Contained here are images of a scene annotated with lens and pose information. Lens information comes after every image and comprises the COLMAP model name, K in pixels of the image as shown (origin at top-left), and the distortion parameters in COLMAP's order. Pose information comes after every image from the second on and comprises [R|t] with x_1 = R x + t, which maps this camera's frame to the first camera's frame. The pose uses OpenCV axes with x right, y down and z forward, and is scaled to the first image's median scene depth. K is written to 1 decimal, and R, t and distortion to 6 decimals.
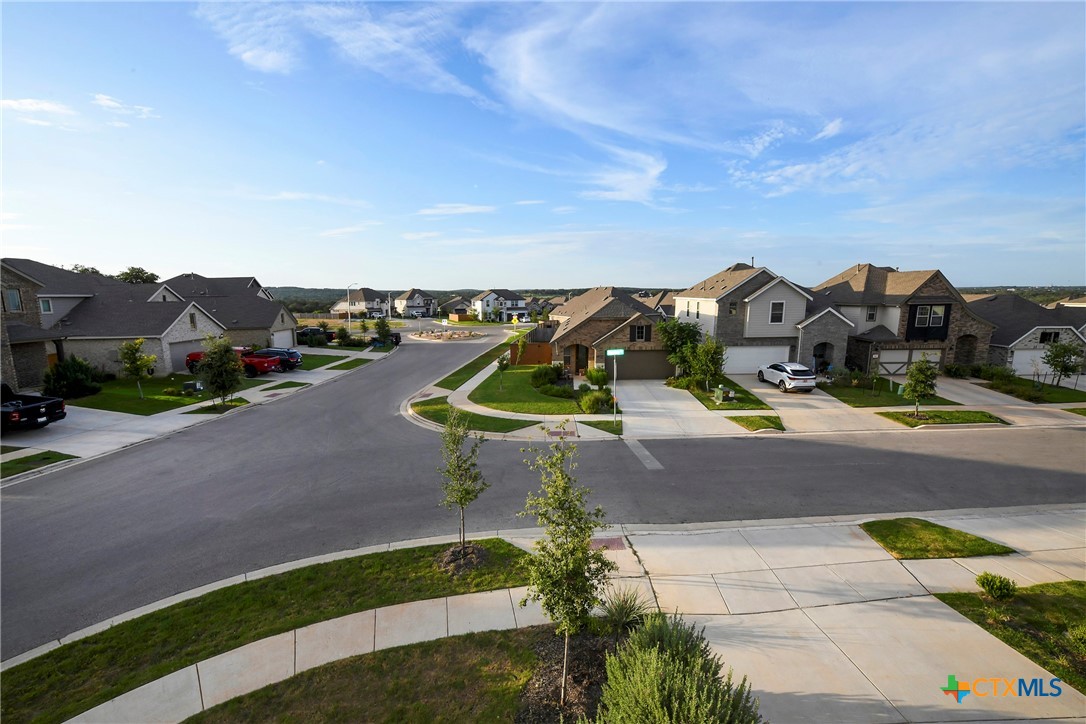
lens RADIAL K [[443.1, 0, 545.1], [0, 443.1, 360.7], [0, 0, 1]] dist [-0.001615, -0.000320]
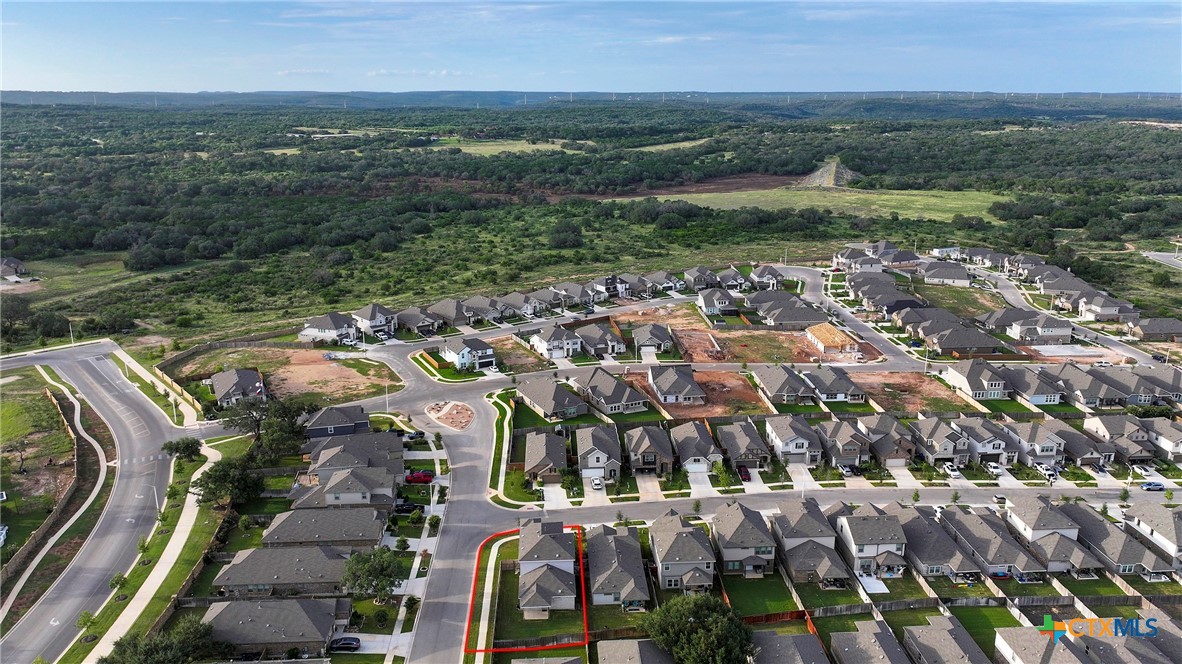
lens RADIAL K [[840.6, 0, 591.0], [0, 840.6, 332.0], [0, 0, 1]] dist [0.003557, -0.001292]
pose [[0.991723, -0.003725, 0.128342, -0.323776], [-0.011963, 0.992550, 0.121246, -1.959756], [-0.127837, -0.121778, 0.984291, -5.374688]]
